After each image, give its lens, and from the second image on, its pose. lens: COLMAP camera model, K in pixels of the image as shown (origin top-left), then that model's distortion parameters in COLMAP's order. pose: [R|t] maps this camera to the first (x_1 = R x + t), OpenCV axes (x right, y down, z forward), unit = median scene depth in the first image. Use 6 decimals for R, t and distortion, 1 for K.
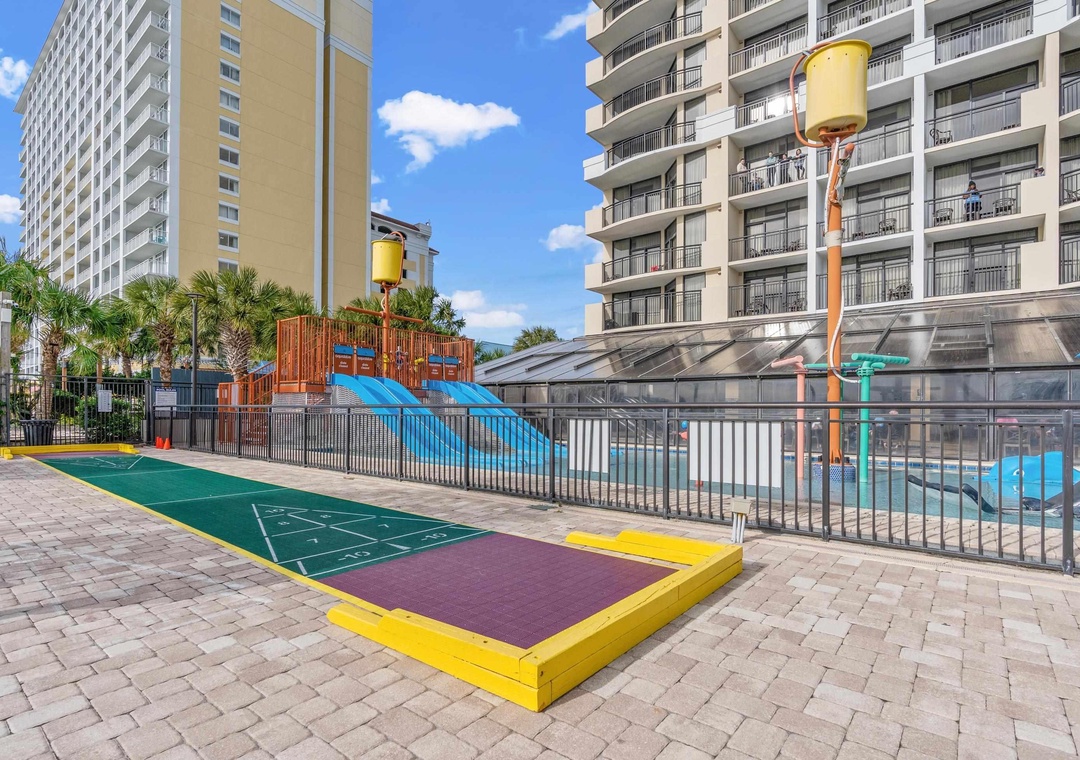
lens RADIAL K [[532.4, 0, 537.8], [0, 532.4, 406.2], [0, 0, 1]] dist [-0.070933, 0.011958]
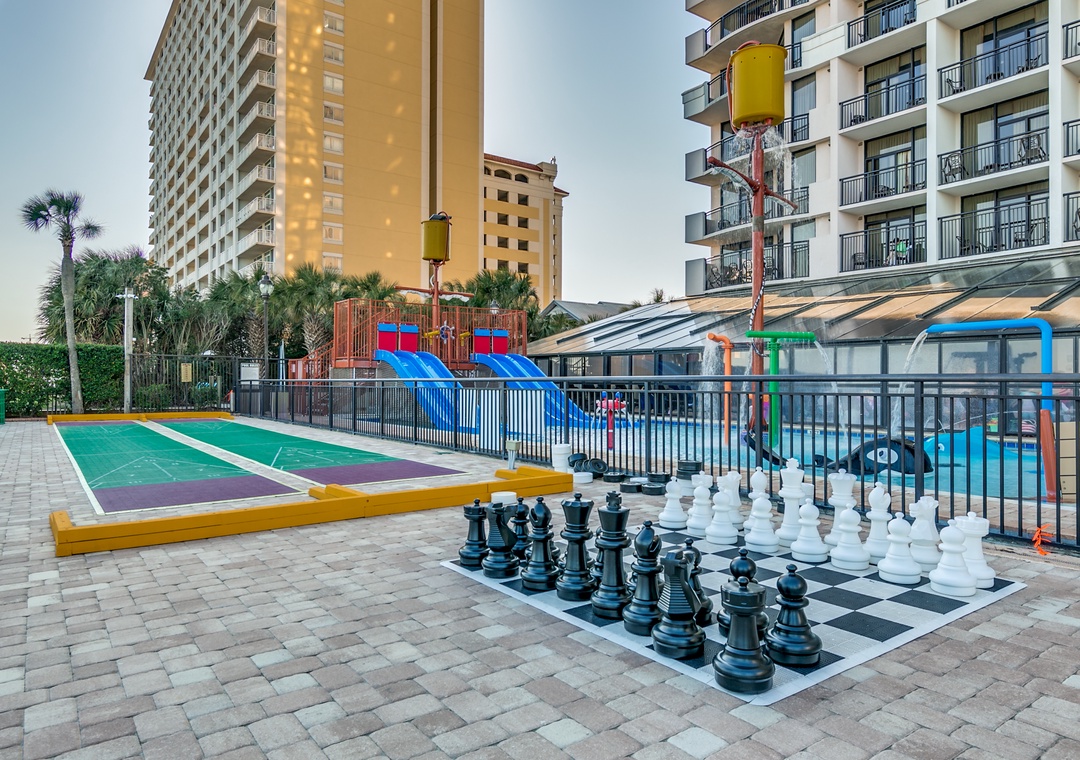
lens RADIAL K [[682.8, 0, 540.0], [0, 682.8, 380.0], [0, 0, 1]] dist [-0.119296, 0.023679]
pose [[0.964036, -0.005859, -0.265708, 0.173118], [0.007085, 0.999968, 0.003657, -0.001284], [0.265678, -0.005408, 0.964047, -0.153979]]
